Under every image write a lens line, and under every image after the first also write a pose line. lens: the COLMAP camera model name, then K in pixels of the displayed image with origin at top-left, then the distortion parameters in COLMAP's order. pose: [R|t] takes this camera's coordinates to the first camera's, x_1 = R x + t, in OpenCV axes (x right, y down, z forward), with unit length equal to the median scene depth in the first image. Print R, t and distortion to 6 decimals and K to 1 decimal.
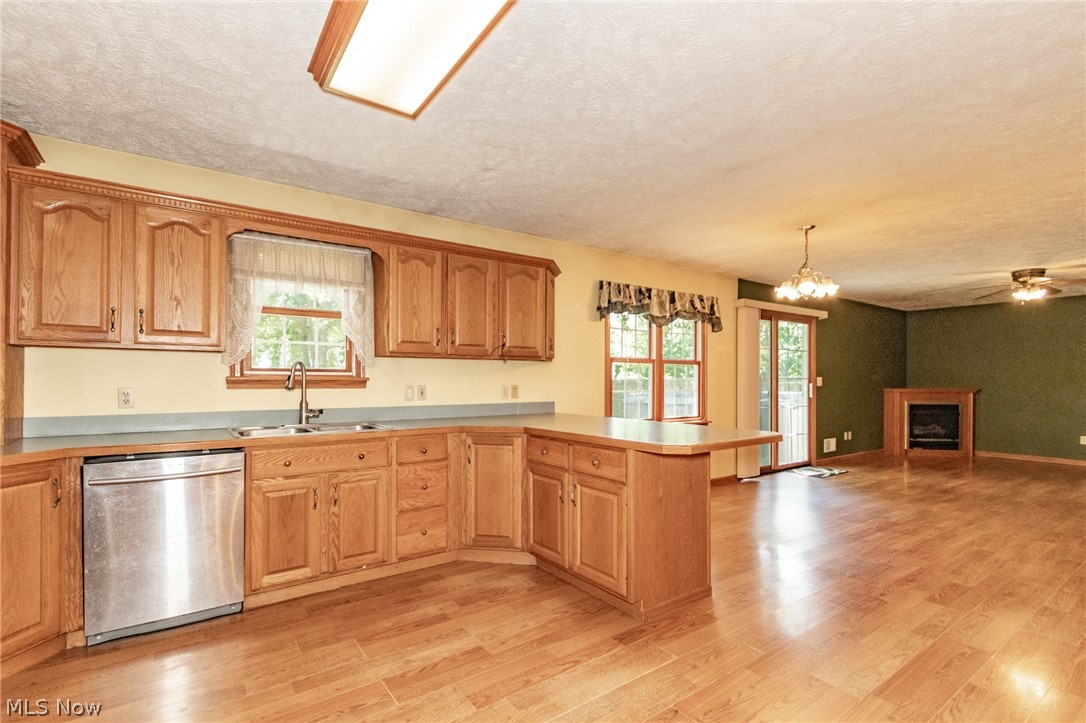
lens RADIAL K [[504.8, 0, 539.8], [0, 504.8, 374.7], [0, 0, 1]] dist [0.004745, -0.000508]
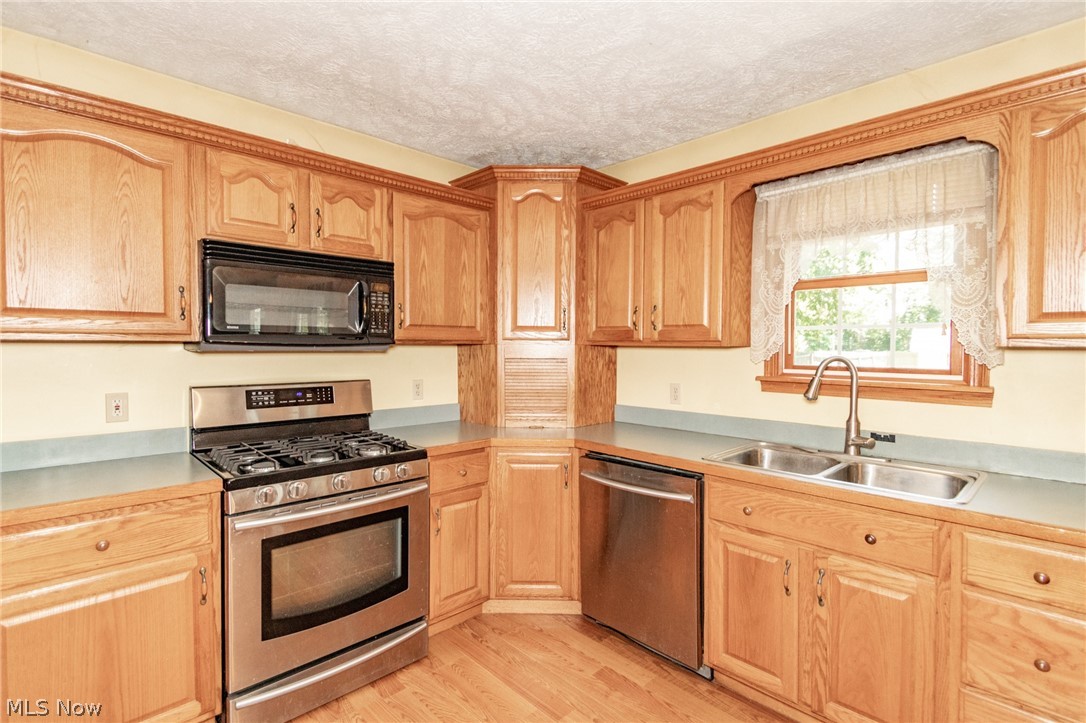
lens RADIAL K [[512.6, 0, 539.8], [0, 512.6, 358.1], [0, 0, 1]] dist [0.000363, -0.000607]
pose [[0.146658, 0.019643, -0.988992, 0.094584], [0.001854, 0.999796, 0.020133, -0.030571], [0.989186, -0.004786, 0.146592, 0.402301]]
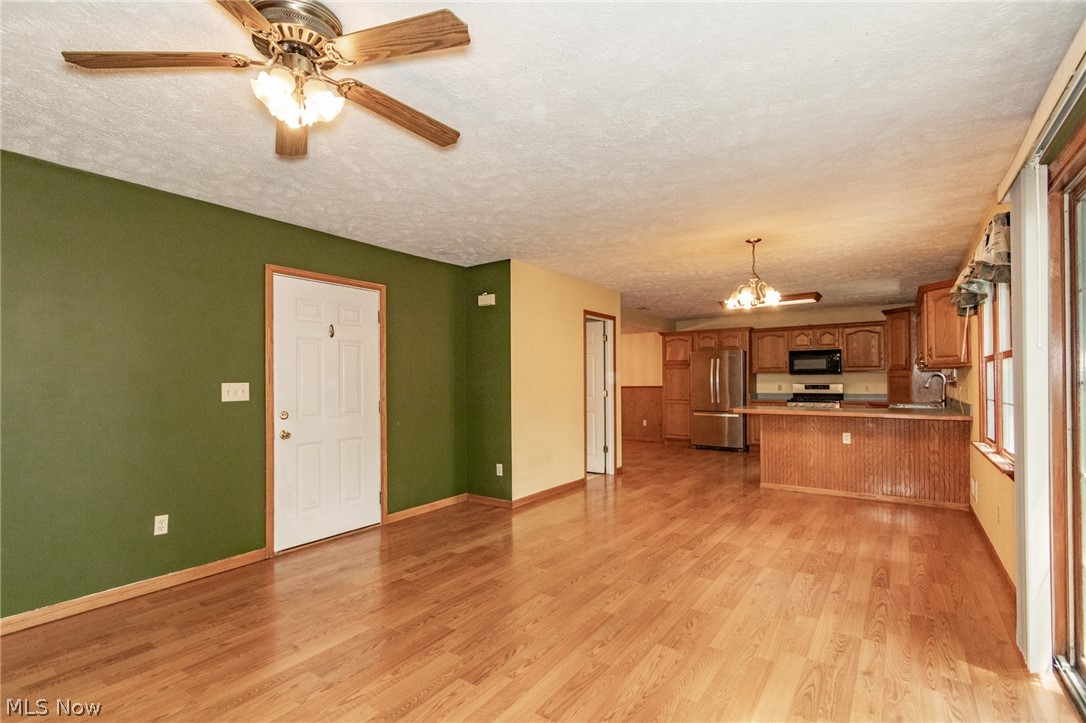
lens RADIAL K [[504.8, 0, 538.3], [0, 504.8, 383.0], [0, 0, 1]] dist [0.002208, -0.000416]
pose [[-0.944892, 0.003280, -0.327365, 1.291224], [0.004963, 0.999978, -0.004304, 0.009703], [0.327344, -0.005692, -0.944888, 1.834829]]
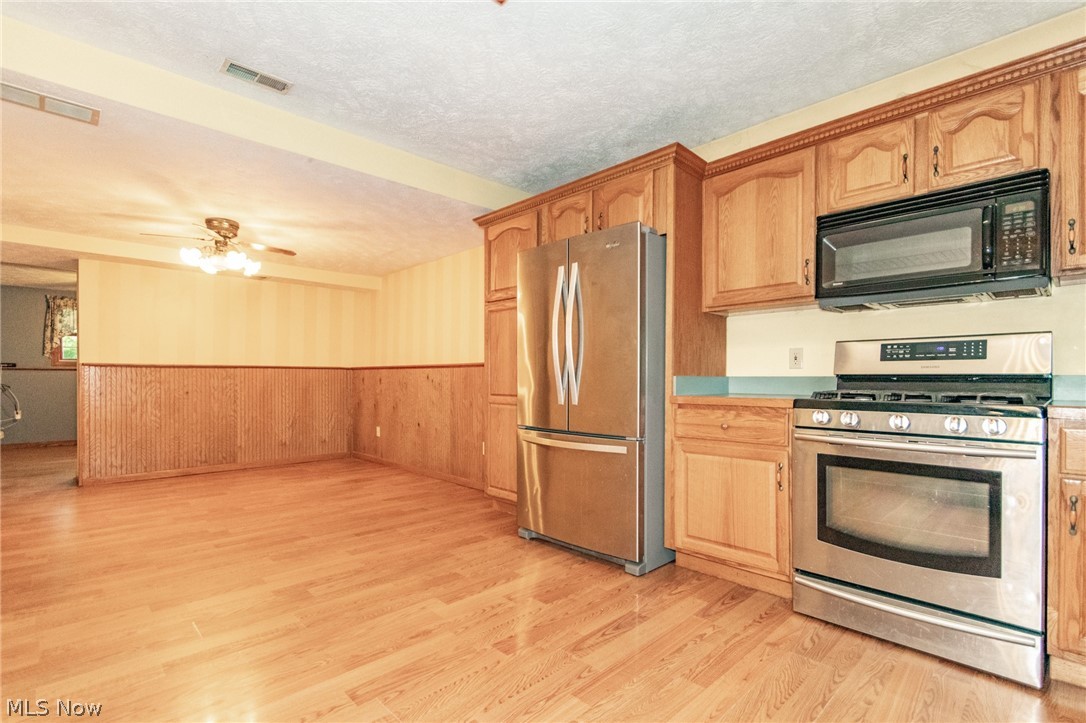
lens RADIAL K [[507.9, 0, 539.9], [0, 507.9, 380.7], [0, 0, 1]] dist [0.003486, 0.000285]
pose [[-0.988955, -0.004351, -0.148153, -0.010564], [-0.004345, 0.999990, -0.000363, 0.058144], [0.148153, 0.000284, -0.988964, 0.695333]]
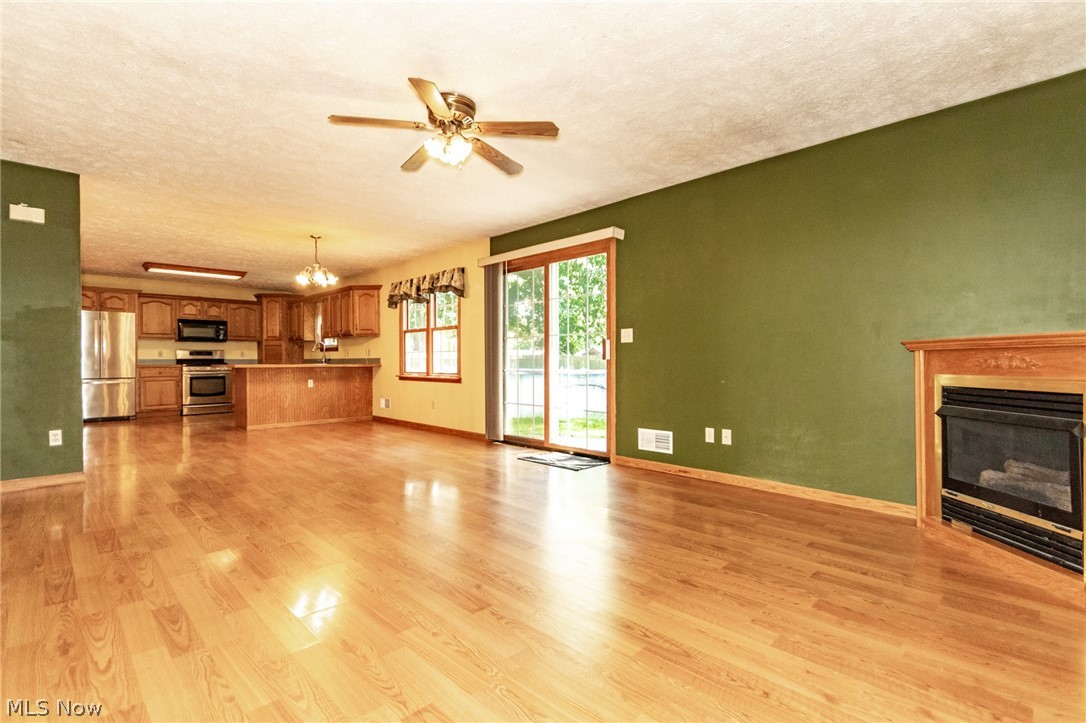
lens RADIAL K [[503.0, 0, 539.6], [0, 503.0, 364.6], [0, 0, 1]] dist [0.005066, 0.000229]
pose [[0.159075, 0.003086, -0.987262, 2.071855], [0.010666, 0.999931, 0.004844, 0.081456], [0.987209, -0.011301, 0.159031, 1.400600]]
